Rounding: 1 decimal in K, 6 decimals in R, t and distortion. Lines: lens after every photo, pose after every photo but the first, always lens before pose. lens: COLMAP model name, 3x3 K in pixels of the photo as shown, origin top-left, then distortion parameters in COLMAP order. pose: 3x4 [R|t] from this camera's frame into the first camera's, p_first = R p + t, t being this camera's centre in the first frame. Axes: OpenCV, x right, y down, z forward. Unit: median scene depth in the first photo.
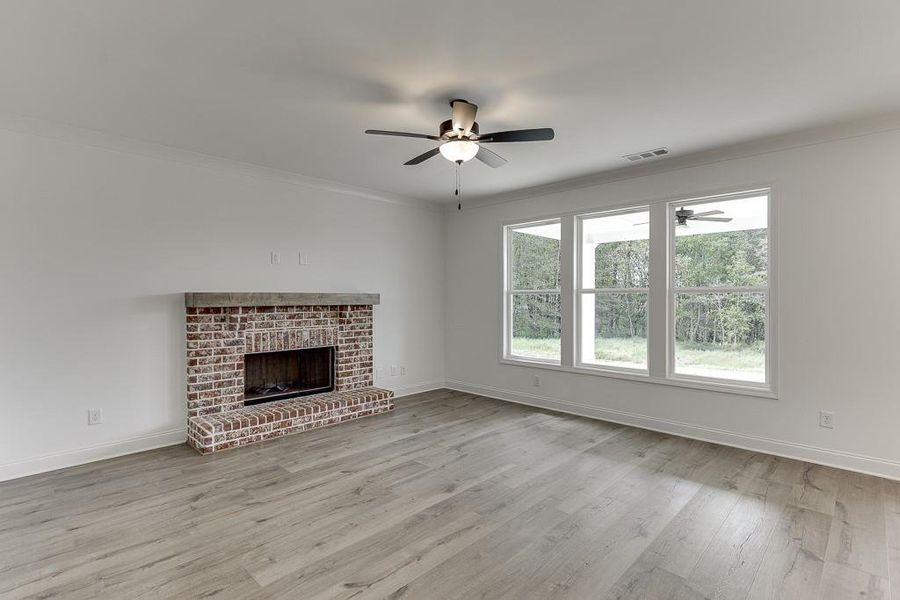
lens RADIAL K [[437.3, 0, 457.9], [0, 437.3, 299.3], [0, 0, 1]] dist [-0.001308, -0.000507]
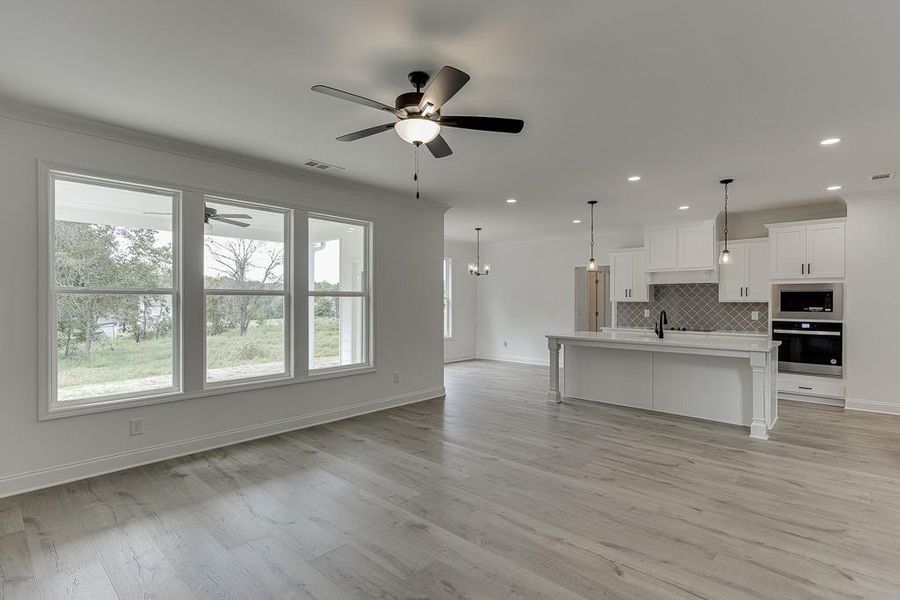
lens RADIAL K [[437.3, 0, 457.9], [0, 437.3, 299.3], [0, 0, 1]] dist [-0.001308, -0.000507]
pose [[-0.031408, 0.003662, 0.999500, -0.595551], [0.001984, 0.999992, -0.003601, -0.002133], [-0.999505, 0.001869, -0.031415, 0.652921]]
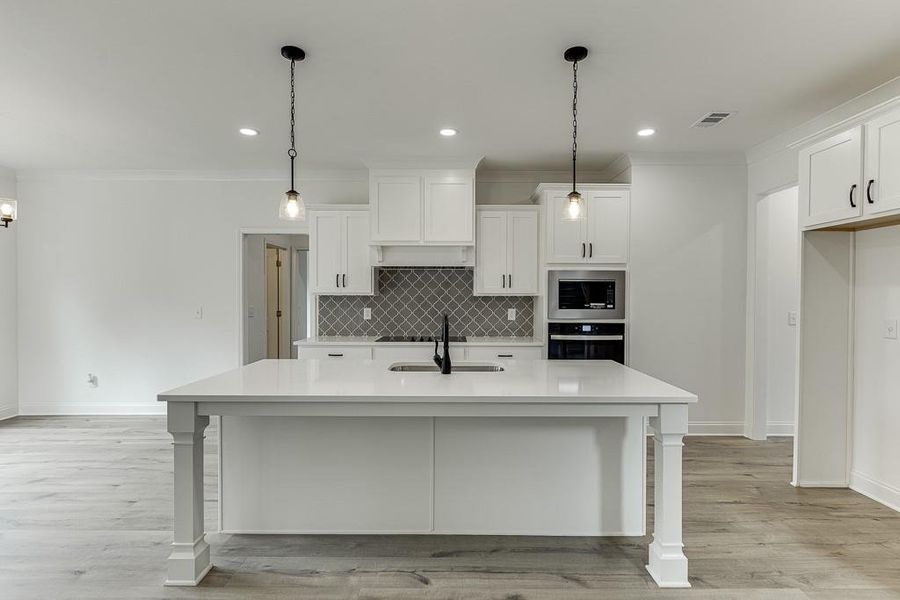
lens RADIAL K [[436.5, 0, 455.3], [0, 436.5, 301.7], [0, 0, 1]] dist [-0.006472, -0.000692]
pose [[-0.687325, -0.012285, 0.726246, 0.182248], [-0.000302, 0.999862, 0.016628, 0.000624], [-0.726350, 0.011209, -0.687234, 0.432350]]
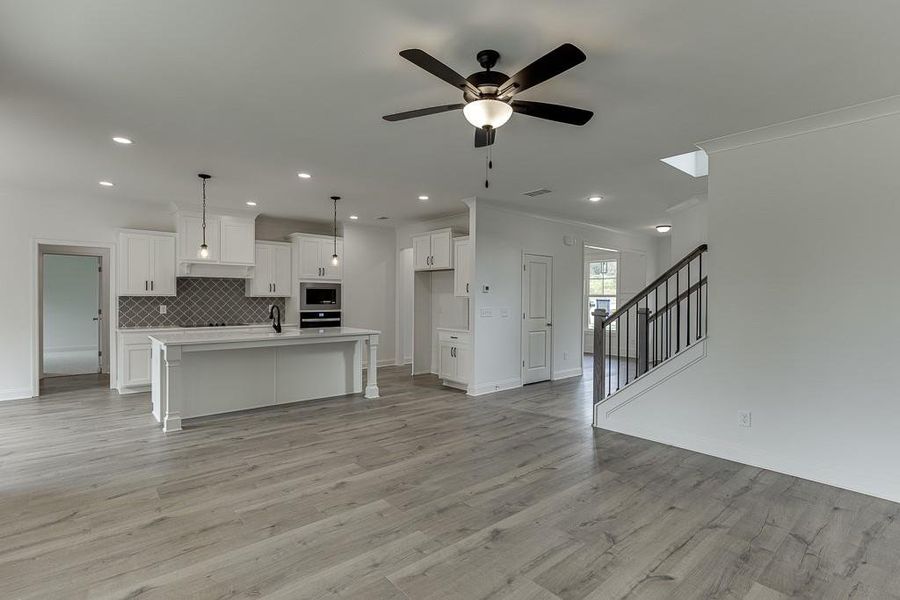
lens RADIAL K [[437.3, 0, 457.9], [0, 437.3, 299.3], [0, 0, 1]] dist [-0.001308, -0.000507]
pose [[-0.996319, -0.006581, 0.085475, -0.008956], [-0.005875, 0.999946, 0.008517, -0.005012], [-0.085526, 0.007983, -0.996304, 1.243436]]
